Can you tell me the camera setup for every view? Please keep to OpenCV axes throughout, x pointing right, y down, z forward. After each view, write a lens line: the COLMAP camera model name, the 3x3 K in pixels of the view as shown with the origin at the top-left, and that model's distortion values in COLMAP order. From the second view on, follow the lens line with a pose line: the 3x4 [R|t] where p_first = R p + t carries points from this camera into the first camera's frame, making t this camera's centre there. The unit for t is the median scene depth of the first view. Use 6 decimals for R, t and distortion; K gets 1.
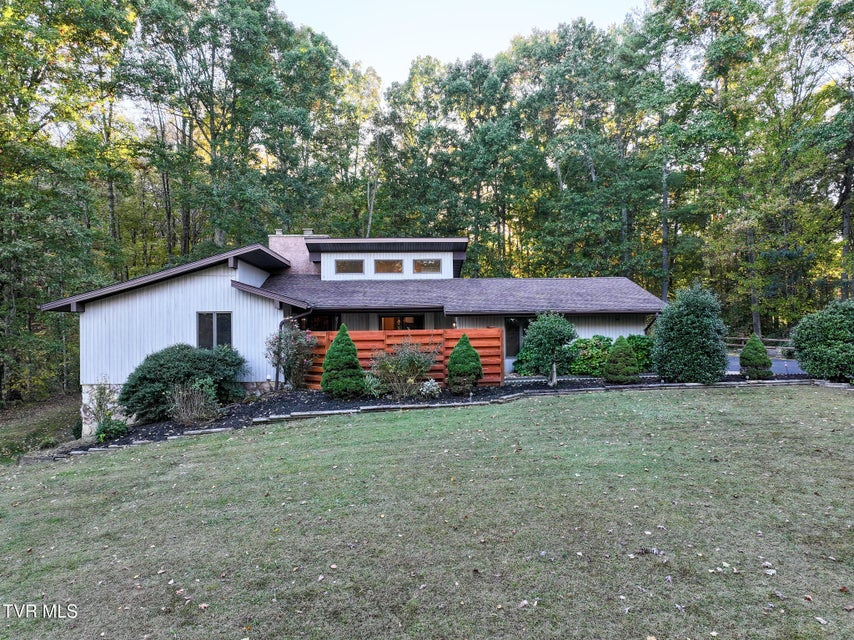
lens RADIAL K [[601.0, 0, 429.6], [0, 601.0, 320.8], [0, 0, 1]] dist [0.006126, 0.016352]
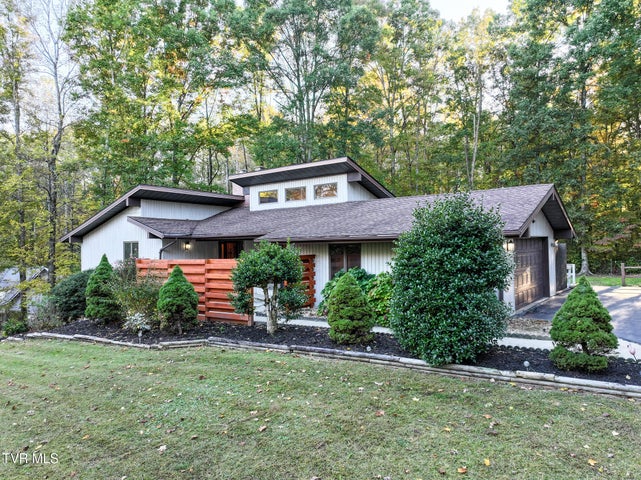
lens RADIAL K [[451.1, 0, 319.3], [0, 451.1, 240.5], [0, 0, 1]] dist [0.006126, 0.016352]
pose [[0.766753, -0.010044, -0.641864, 0.514196], [0.012824, 0.999918, -0.000328, -0.010612], [0.641814, -0.007979, 0.766819, 0.476868]]
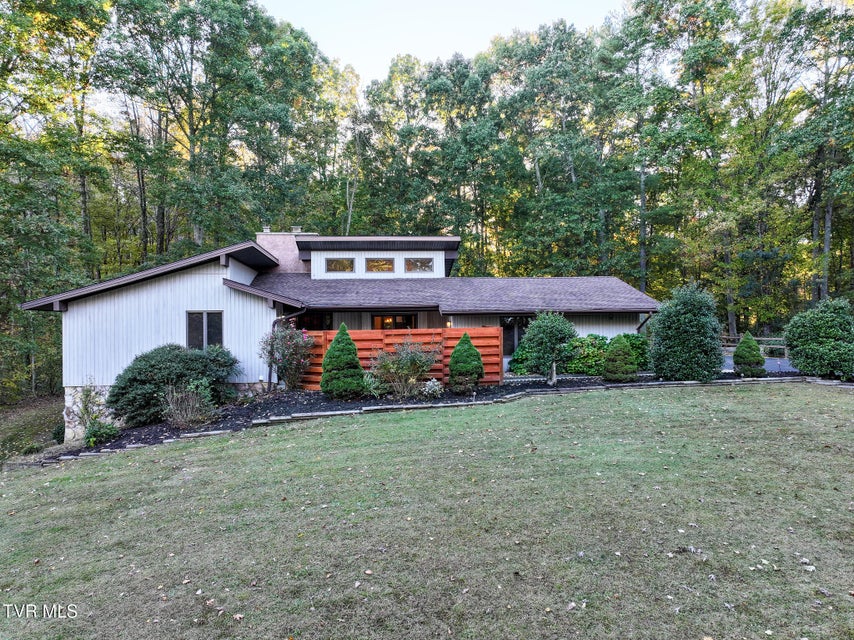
lens RADIAL K [[601.0, 0, 430.5], [0, 601.0, 320.7], [0, 0, 1]] dist [0.006126, 0.016352]
pose [[0.998747, -0.001235, 0.050029, -0.038468], [0.001256, 0.999999, -0.000388, 0.001678], [-0.050028, 0.000451, 0.998748, 0.010126]]
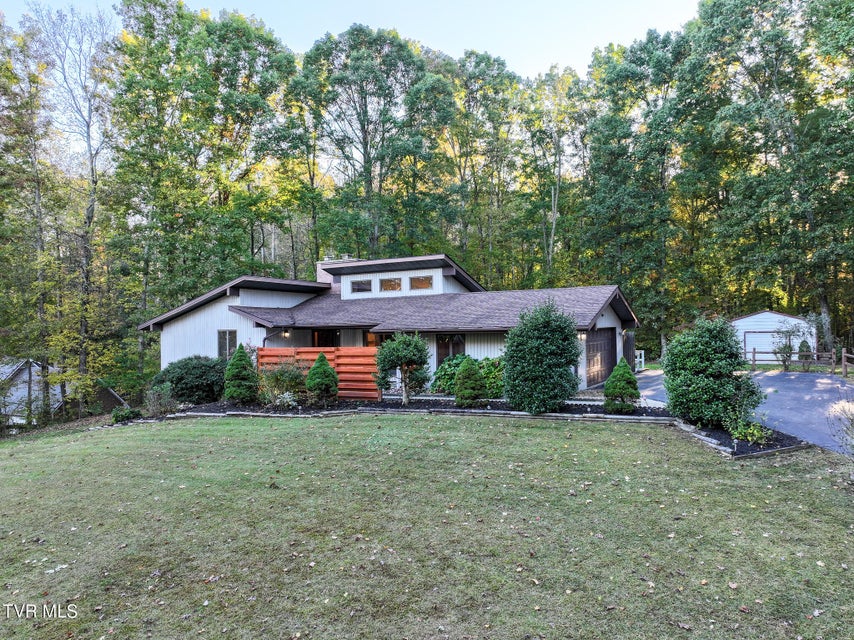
lens RADIAL K [[601.0, 0, 425.6], [0, 601.0, 320.0], [0, 0, 1]] dist [0.006126, 0.016352]
pose [[0.841252, -0.010216, -0.540547, 0.636538], [0.010868, 0.999939, -0.001984, -0.026645], [0.540534, -0.004206, 0.841312, 0.133483]]
